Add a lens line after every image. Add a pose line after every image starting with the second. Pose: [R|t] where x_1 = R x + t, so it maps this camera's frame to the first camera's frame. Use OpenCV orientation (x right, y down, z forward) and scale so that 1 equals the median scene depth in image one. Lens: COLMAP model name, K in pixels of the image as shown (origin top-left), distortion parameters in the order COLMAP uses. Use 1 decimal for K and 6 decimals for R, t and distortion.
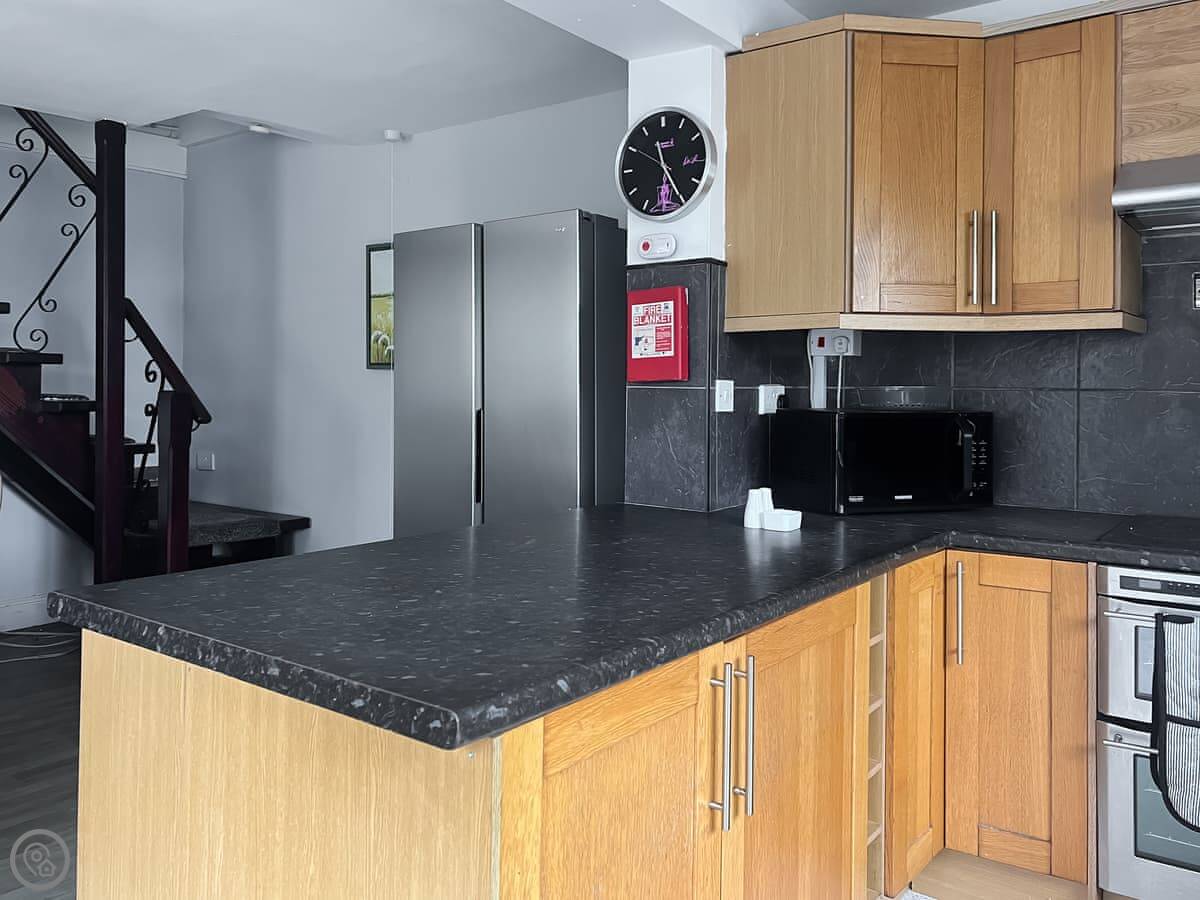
lens RADIAL K [[959.9, 0, 571.2], [0, 959.9, 375.7], [0, 0, 1]] dist [0.013530, -0.000225]
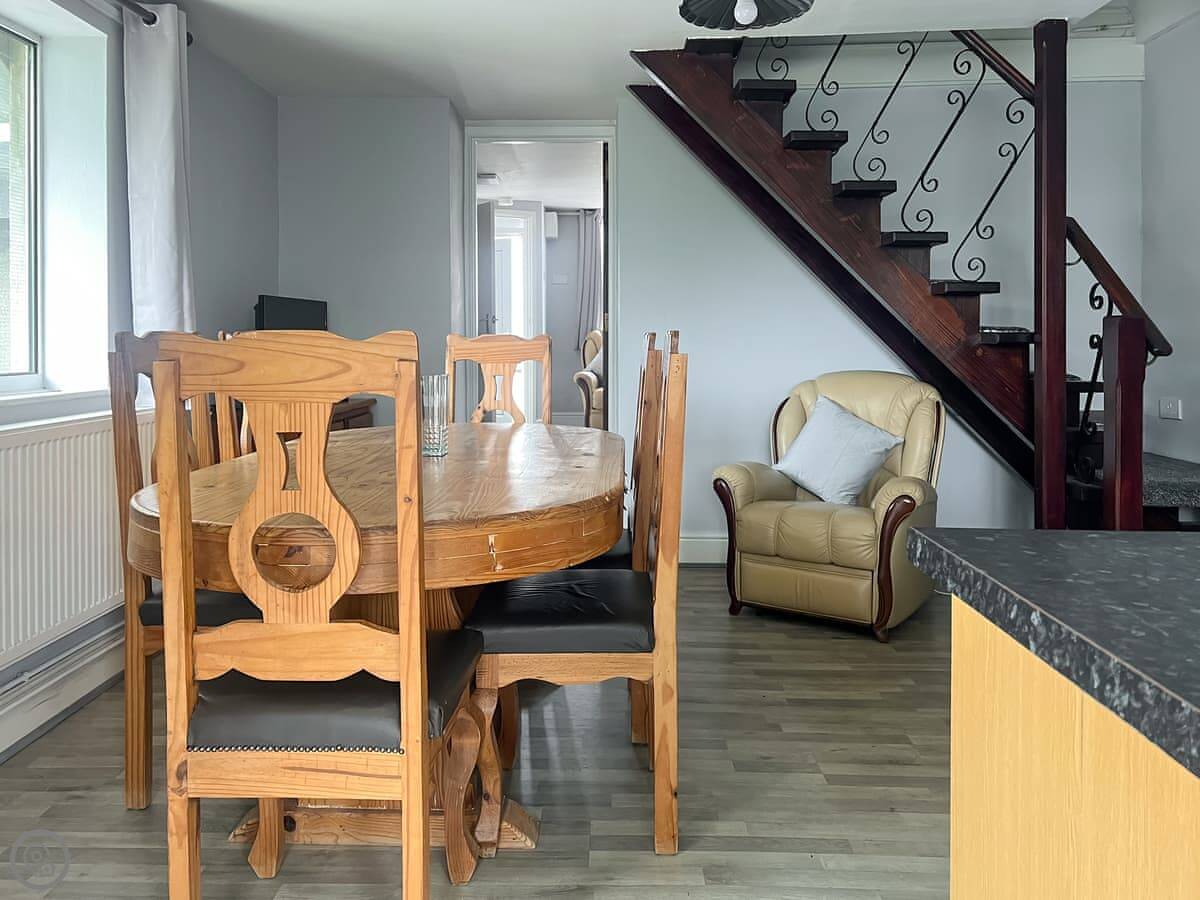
lens RADIAL K [[908.0, 0, 599.3], [0, 908.0, 349.1], [0, 0, 1]] dist [0.005532, -0.001415]
pose [[0.594196, 0.004280, -0.804309, -0.044289], [0.008045, 0.999904, 0.011264, 0.029801], [0.804280, -0.013164, 0.594105, 0.153753]]
